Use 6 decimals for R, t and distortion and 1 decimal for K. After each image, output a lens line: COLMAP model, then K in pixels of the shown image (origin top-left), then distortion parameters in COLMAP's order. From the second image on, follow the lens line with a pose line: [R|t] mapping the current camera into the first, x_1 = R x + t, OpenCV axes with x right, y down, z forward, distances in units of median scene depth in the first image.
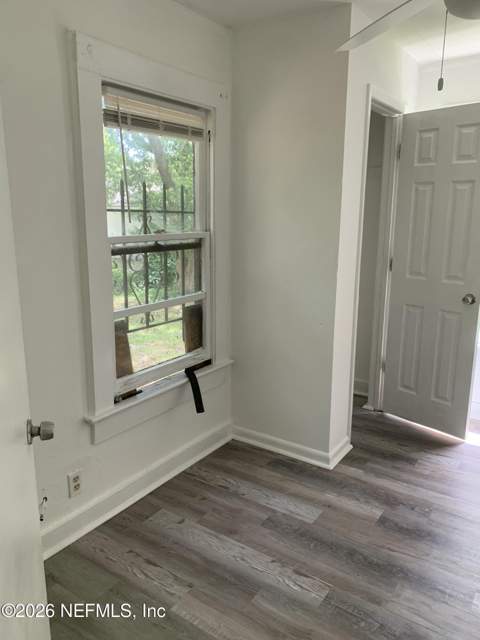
lens RADIAL K [[487.5, 0, 242.8], [0, 487.5, 318.4], [0, 0, 1]] dist [0.029399, -0.032304]
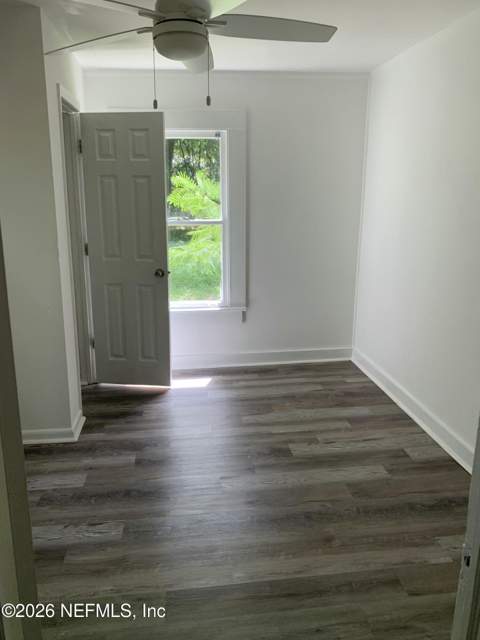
lens RADIAL K [[487.5, 0, 233.2], [0, 487.5, 320.7], [0, 0, 1]] dist [0.029399, -0.032304]
pose [[0.756877, -0.158889, 0.633949, -0.201317], [0.139037, 0.986939, 0.081363, 0.005300], [-0.638597, 0.026560, 0.769083, -0.063851]]
